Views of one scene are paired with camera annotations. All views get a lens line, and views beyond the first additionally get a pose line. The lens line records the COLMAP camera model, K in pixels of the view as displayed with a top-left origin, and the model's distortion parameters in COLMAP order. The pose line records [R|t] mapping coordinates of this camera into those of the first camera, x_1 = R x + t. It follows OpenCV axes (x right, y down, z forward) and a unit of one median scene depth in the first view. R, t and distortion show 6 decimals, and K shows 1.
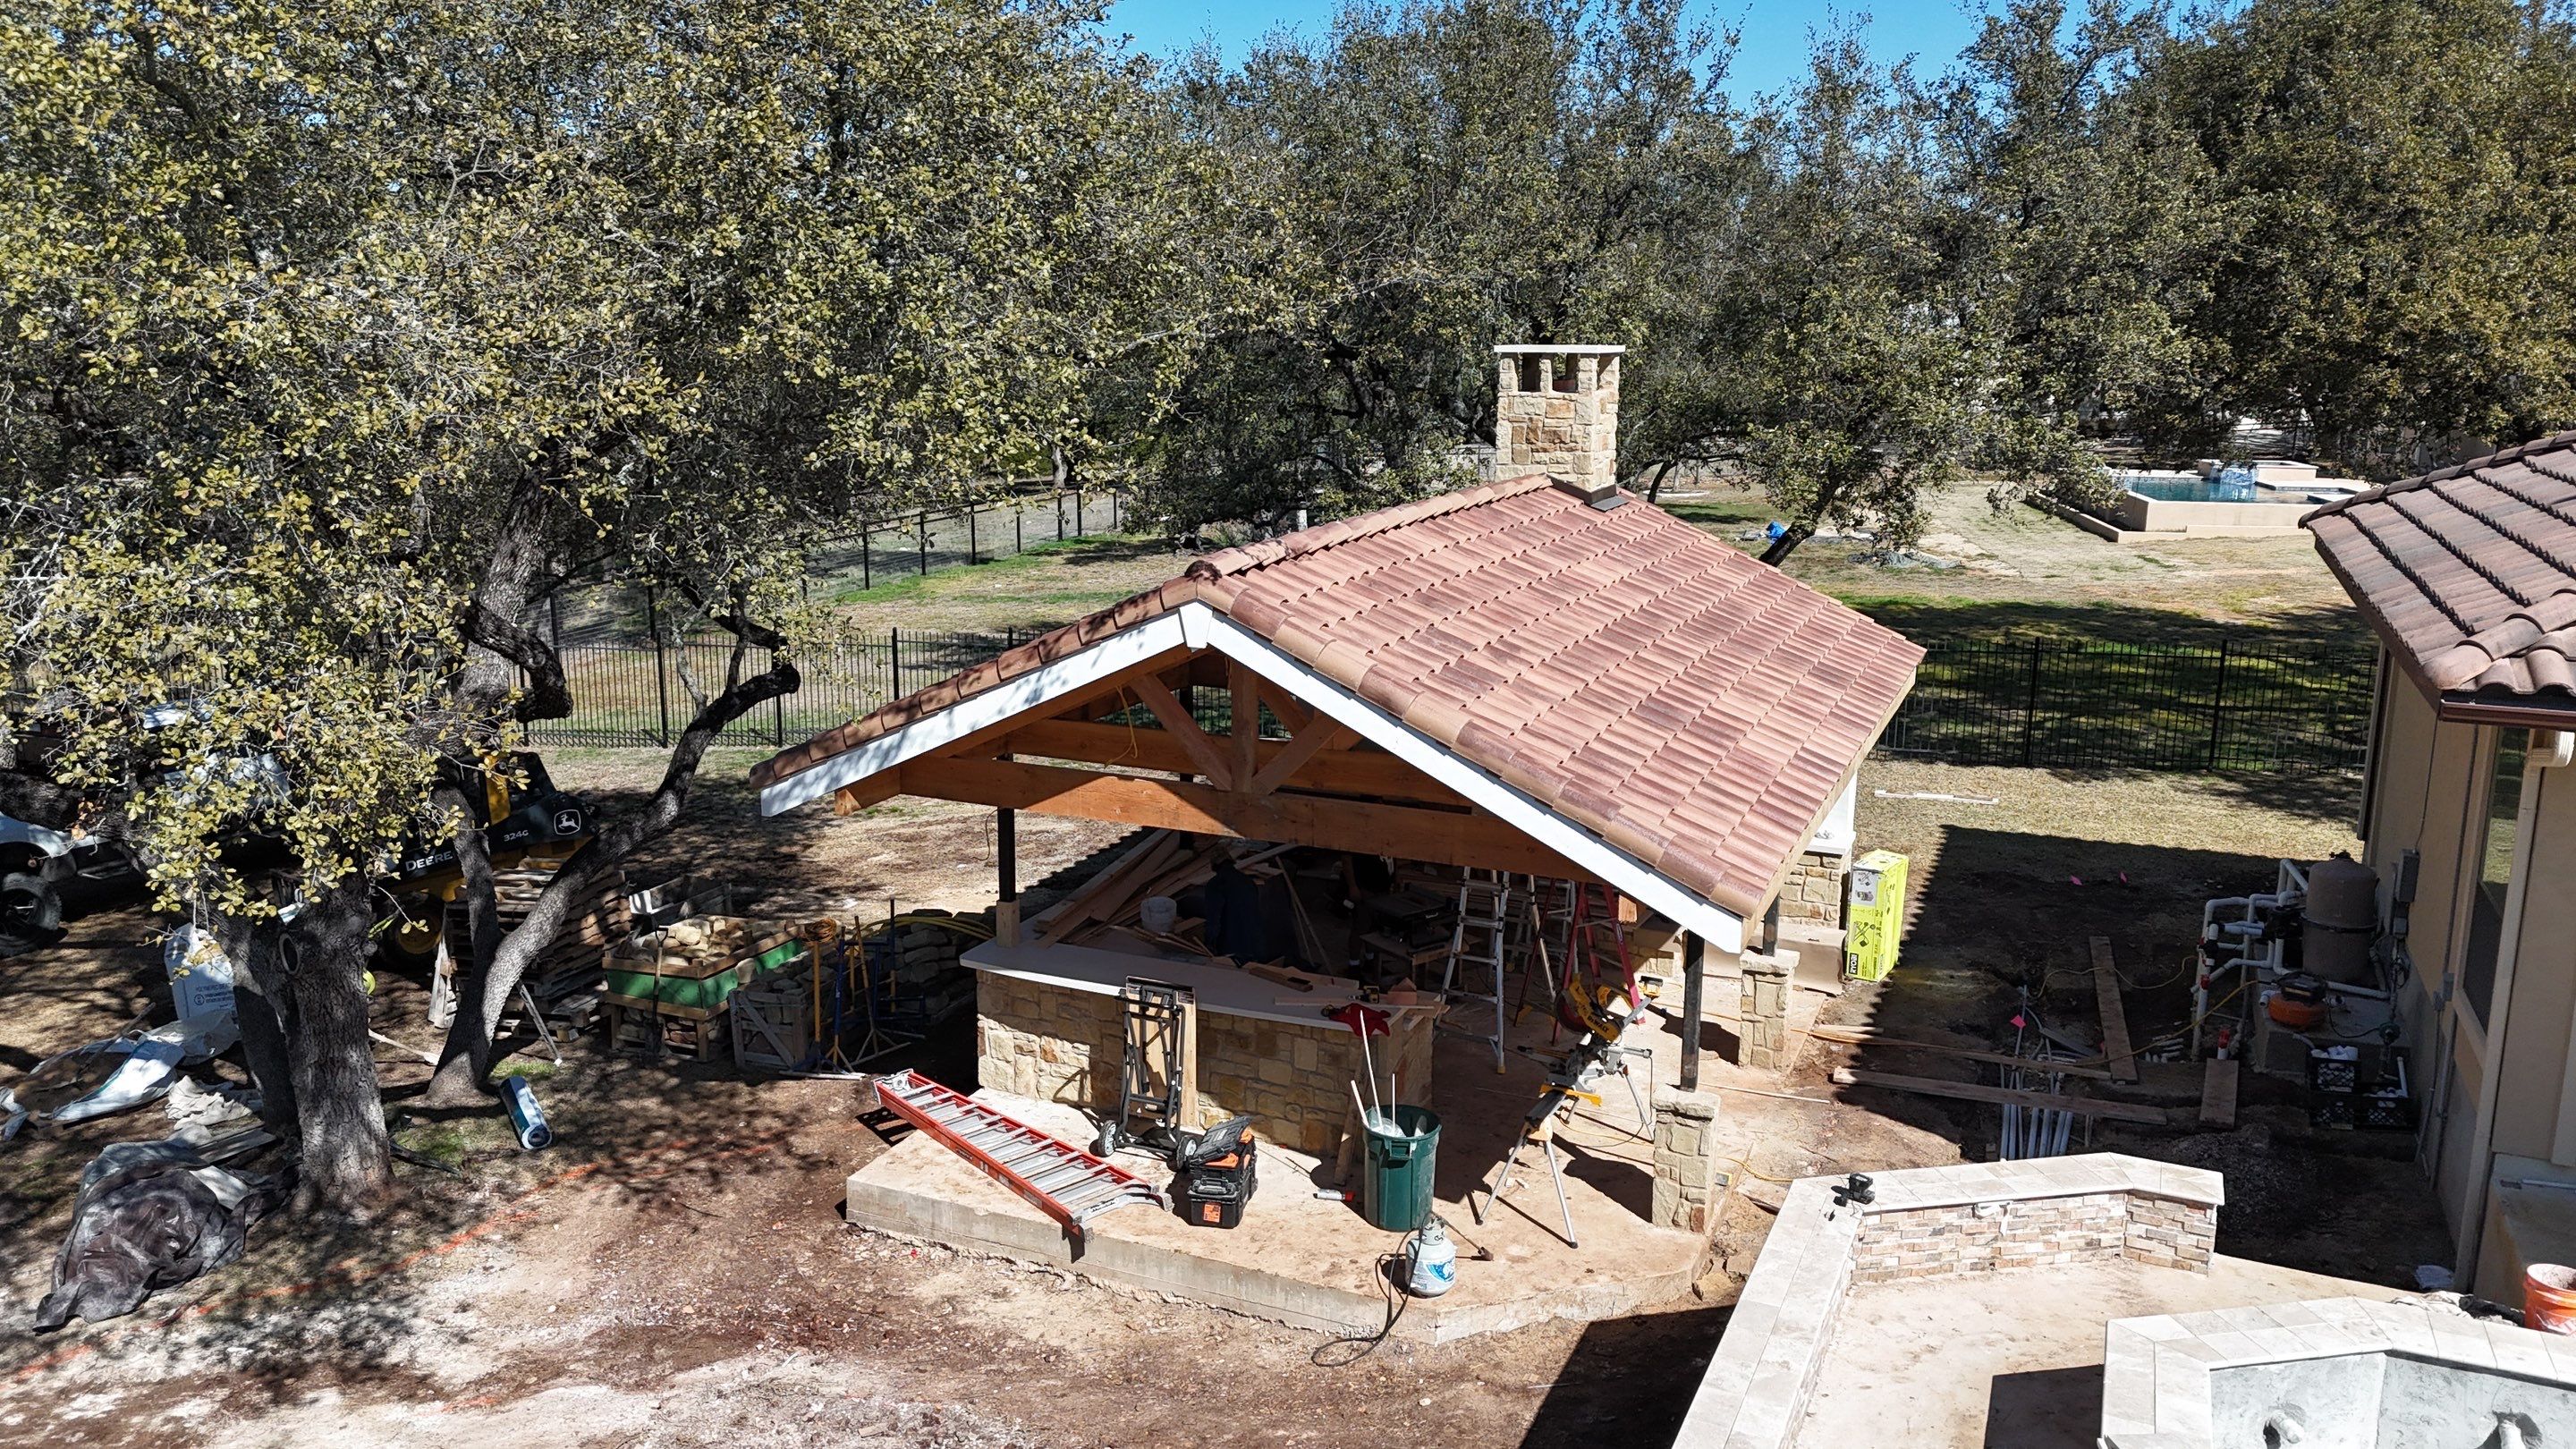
lens RADIAL K [[1887.8, 0, 1286.2], [0, 1887.8, 705.2], [0, 0, 1]] dist [0.073086, -0.055176]
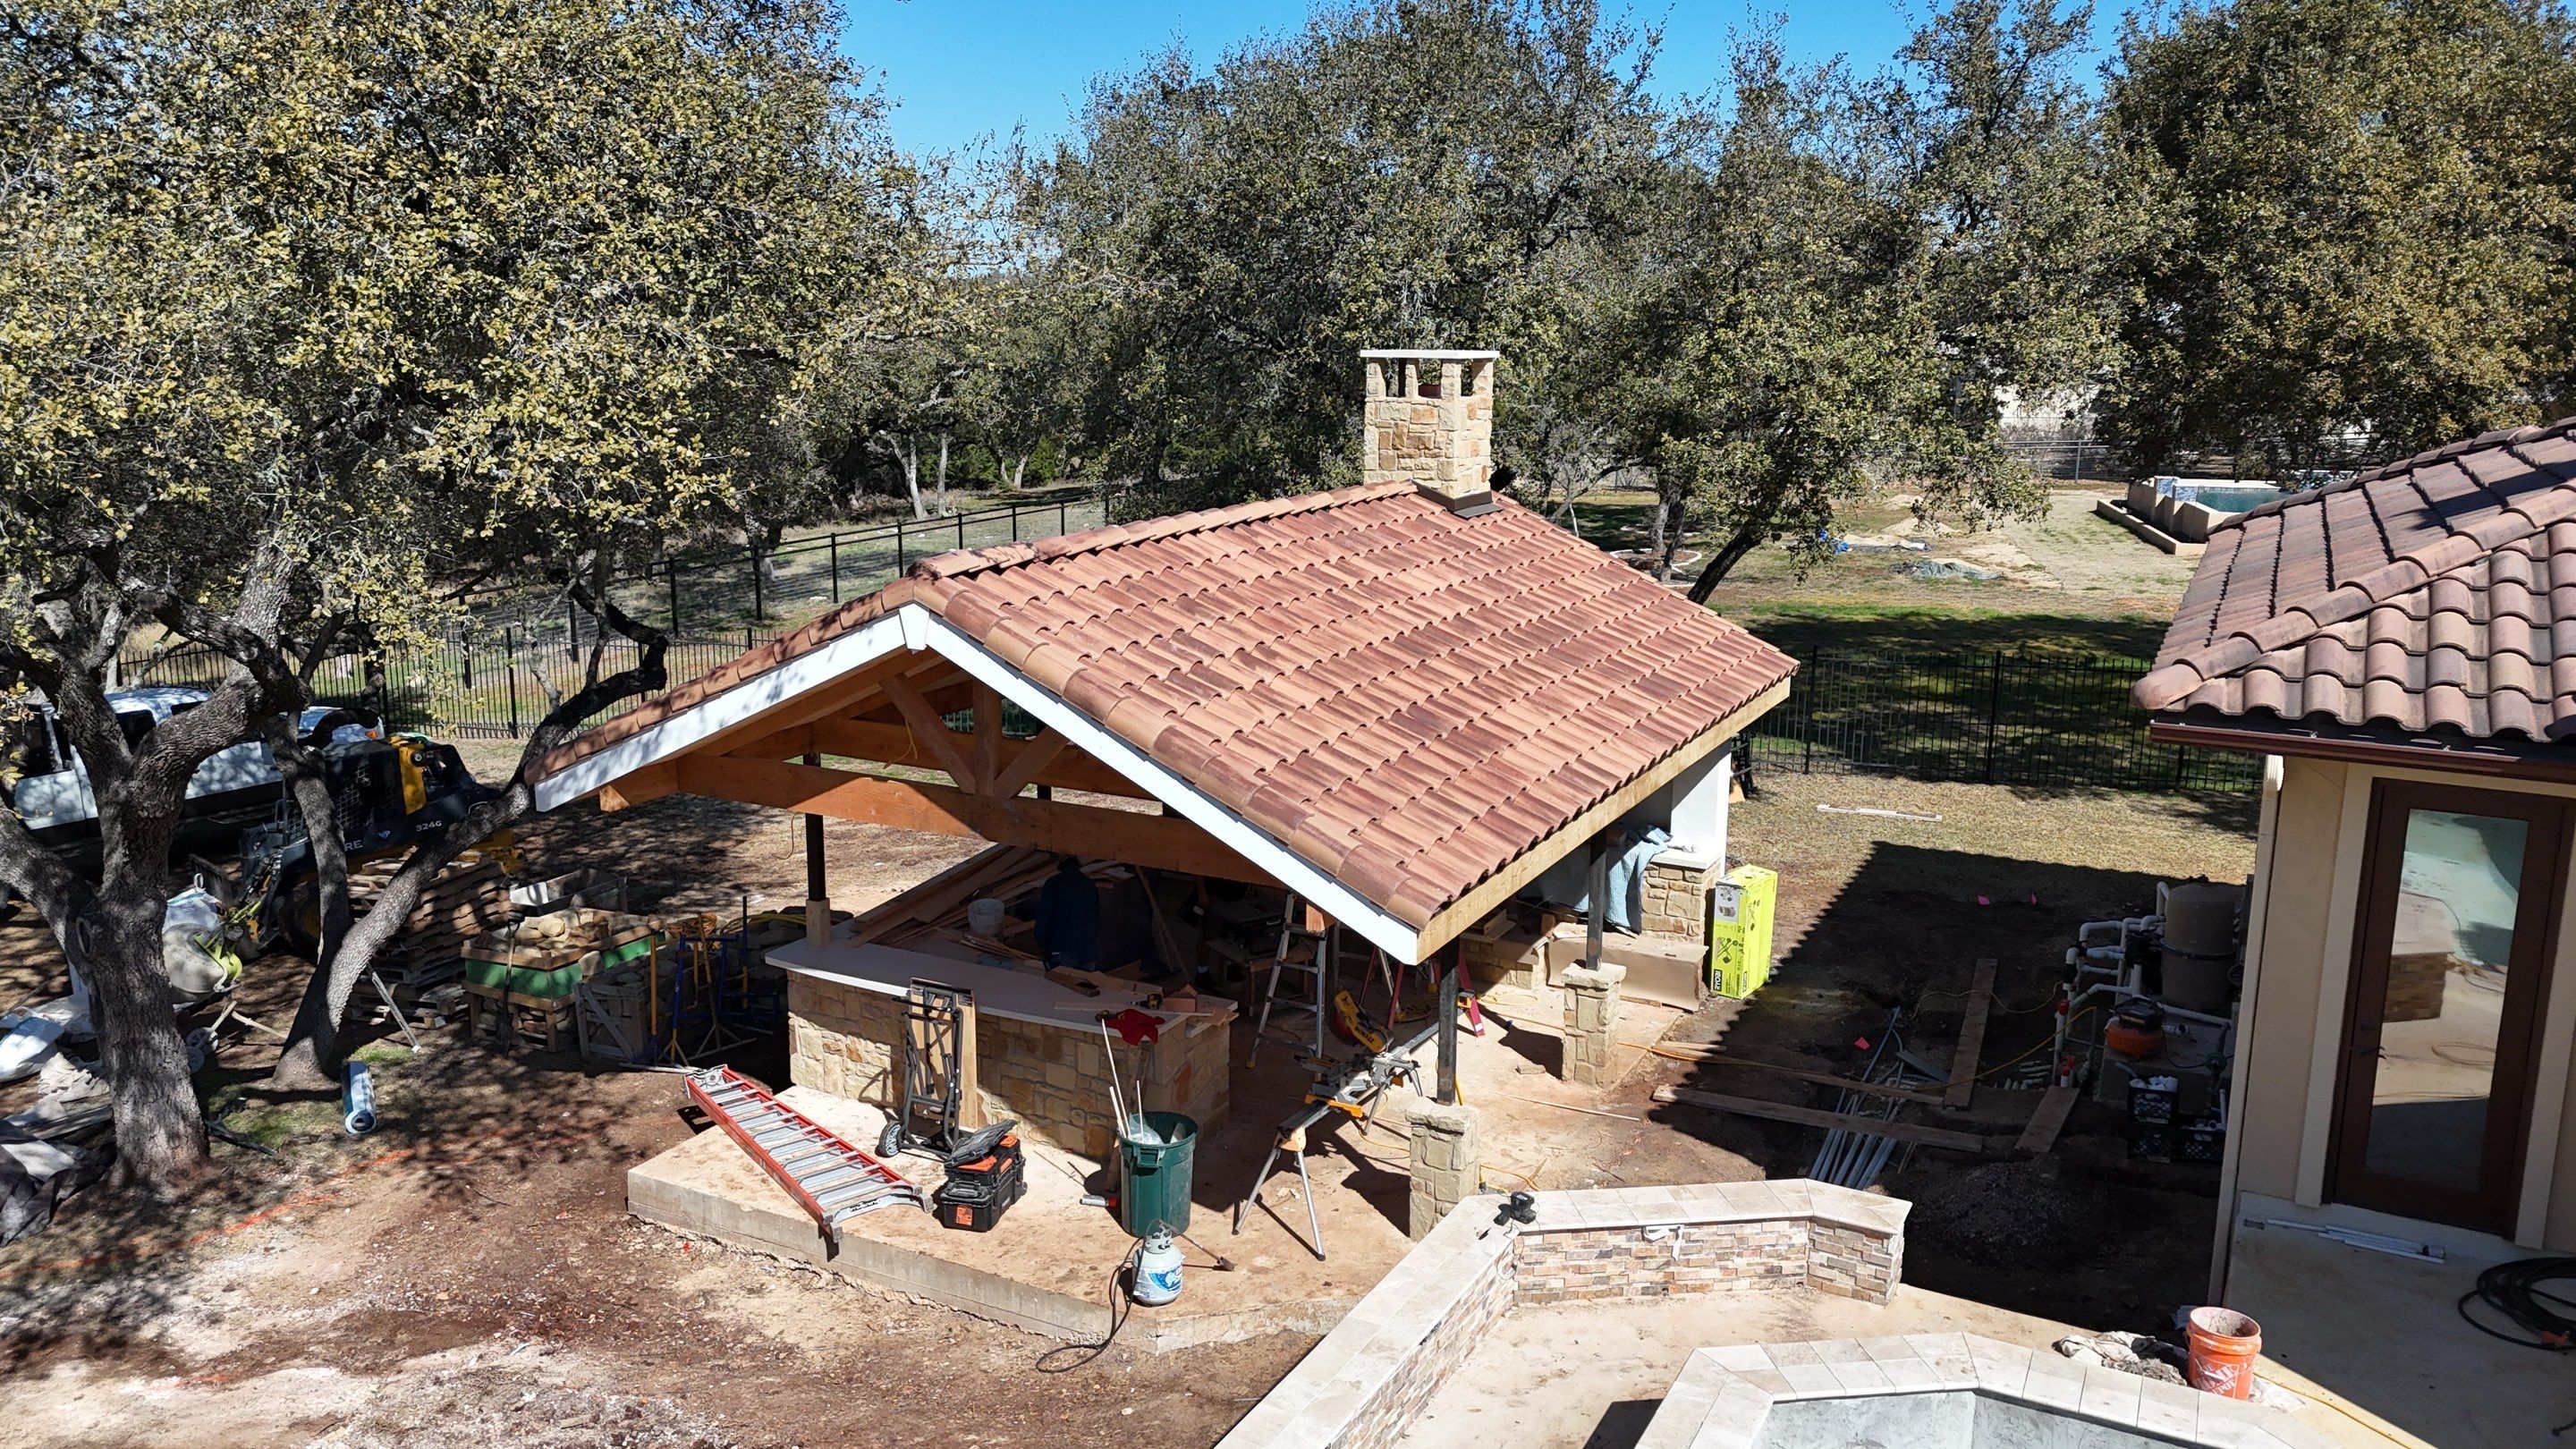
lens RADIAL K [[1887.8, 0, 1282.8], [0, 1887.8, 704.2], [0, 0, 1]] dist [0.073086, -0.055176]
pose [[0.997938, 0.014252, -0.062587, 0.158377], [-0.014413, 0.999894, -0.002130, -0.001646], [0.062550, 0.003027, 0.998037, 0.008730]]
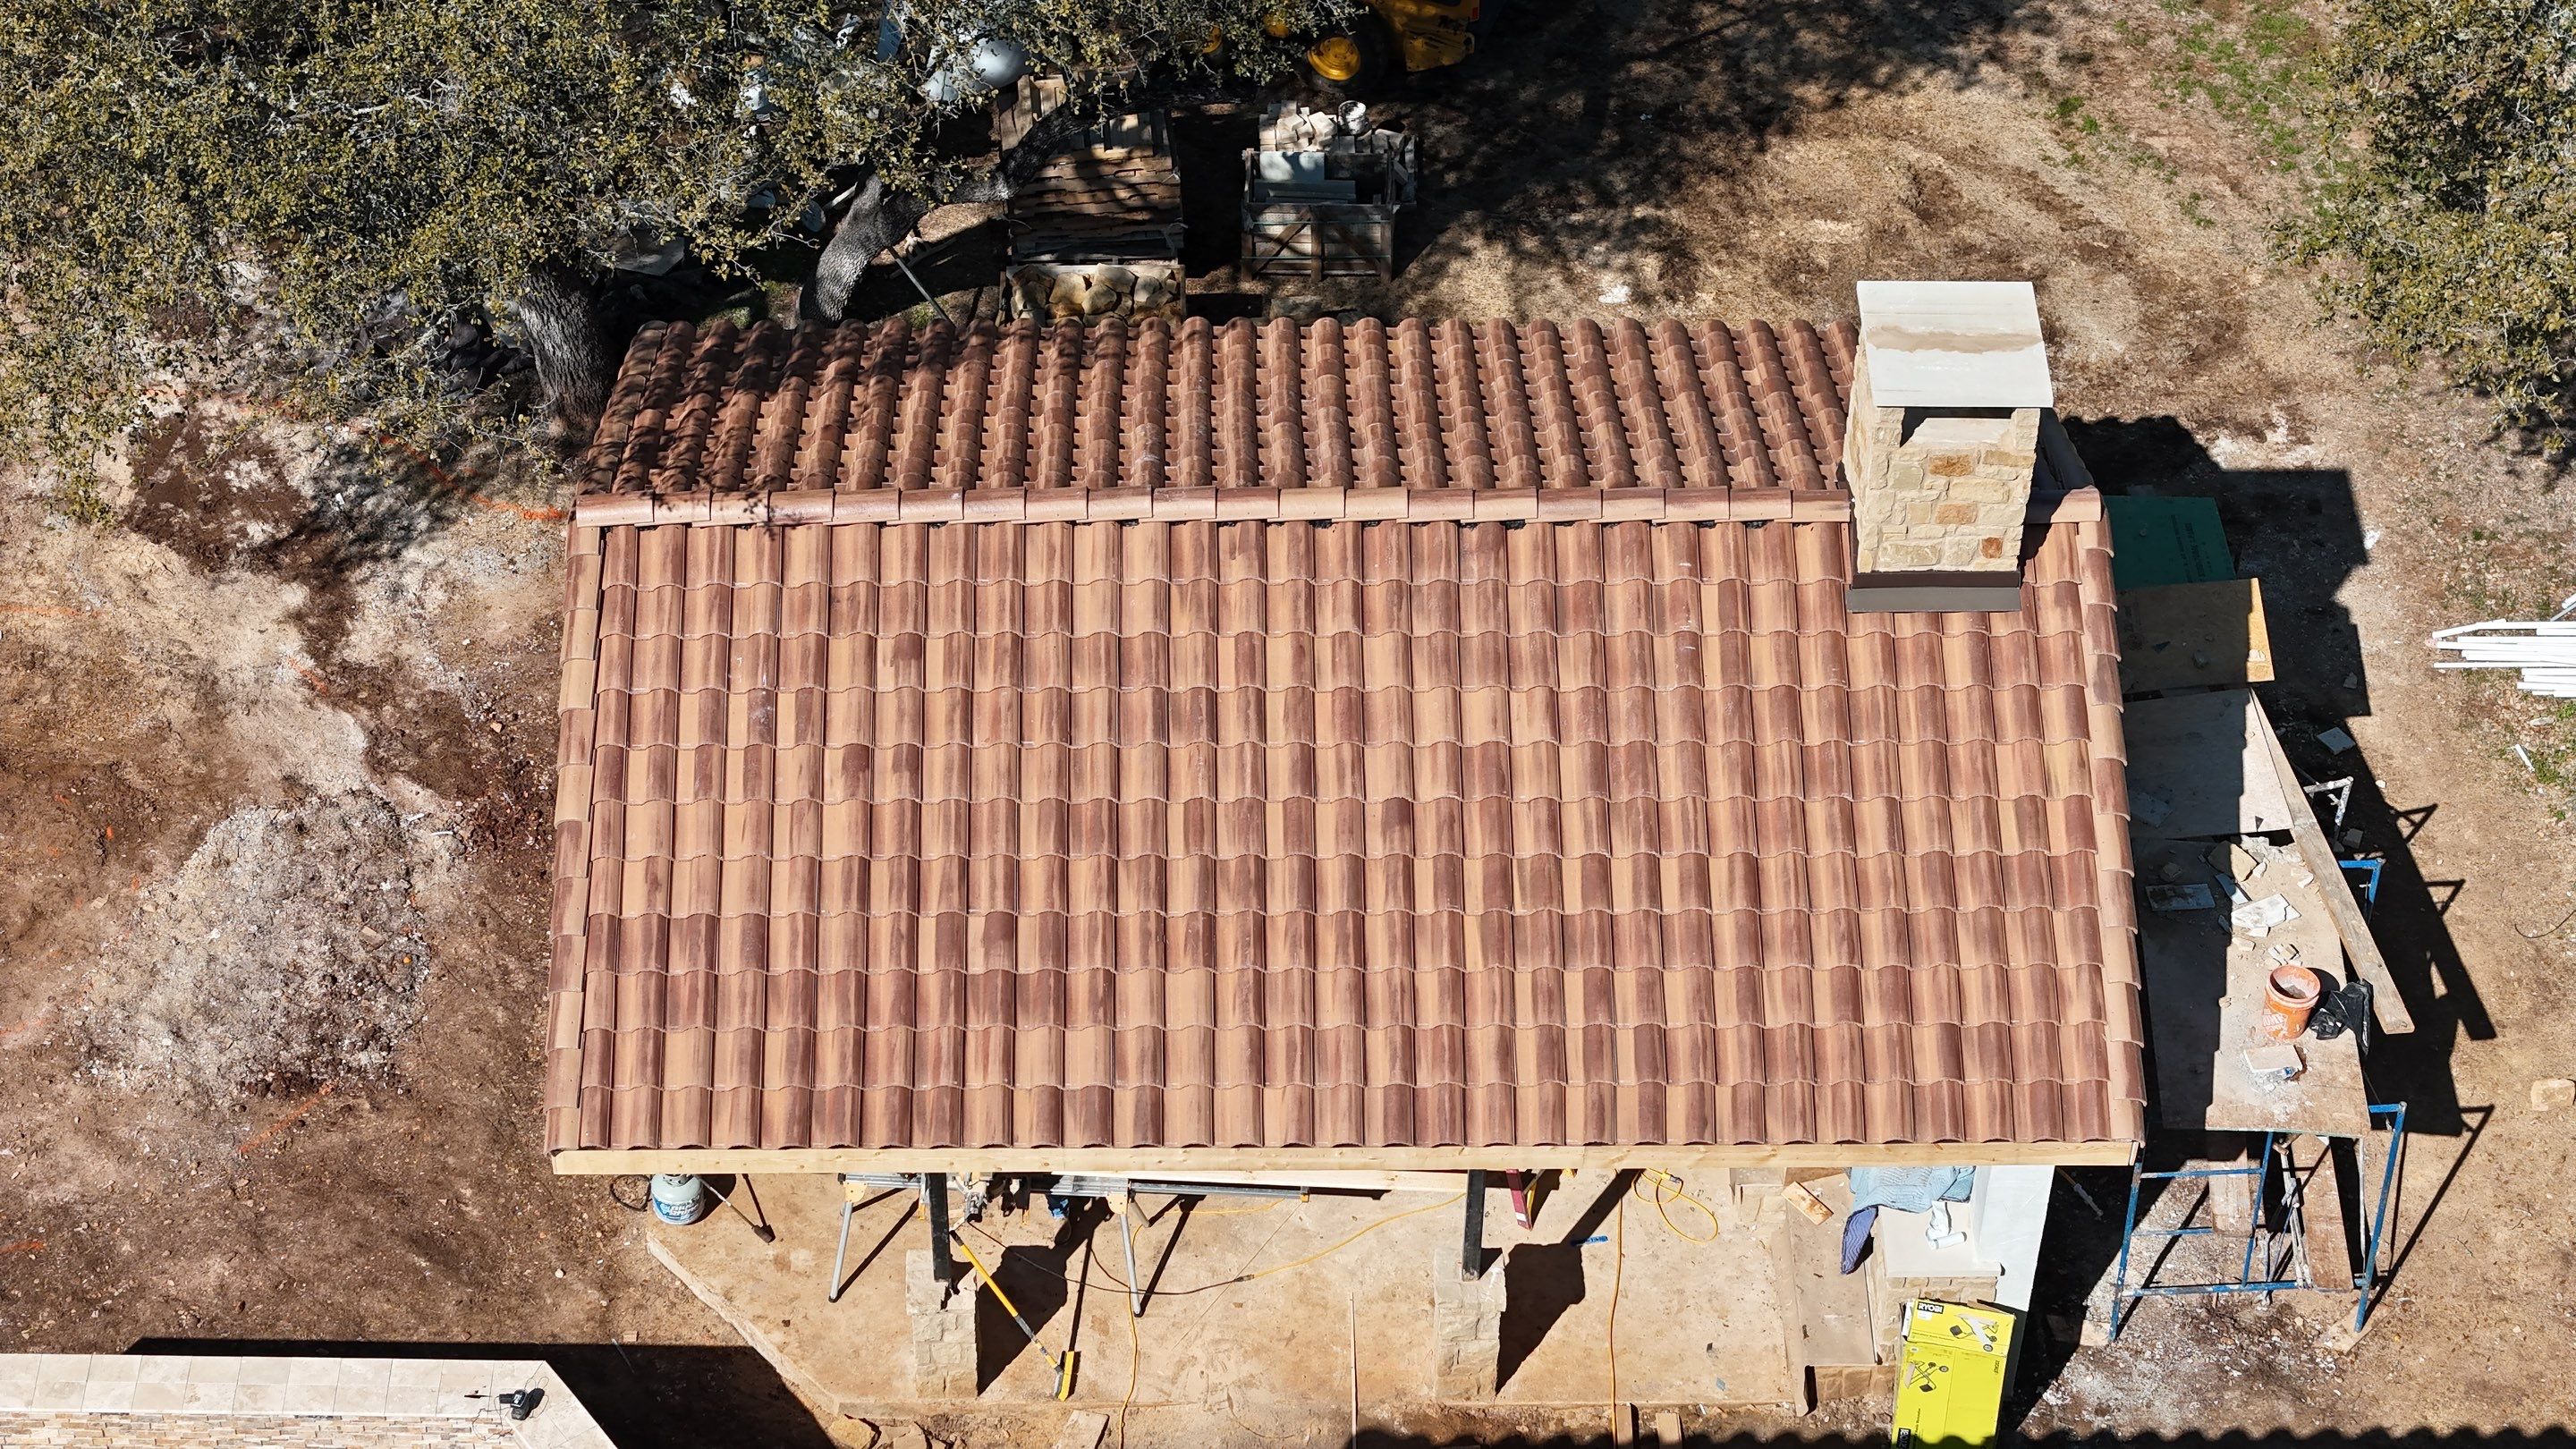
lens RADIAL K [[5184.5, 0, 1296.5], [0, 5184.5, 726.1], [0, 0, 1]] dist [-0.063840, 0.000000]
pose [[0.418941, 0.645921, -0.638181, 1.383330], [-0.185397, 0.748874, 0.636251, -1.291618], [0.888885, -0.148235, 0.433486, 0.136651]]
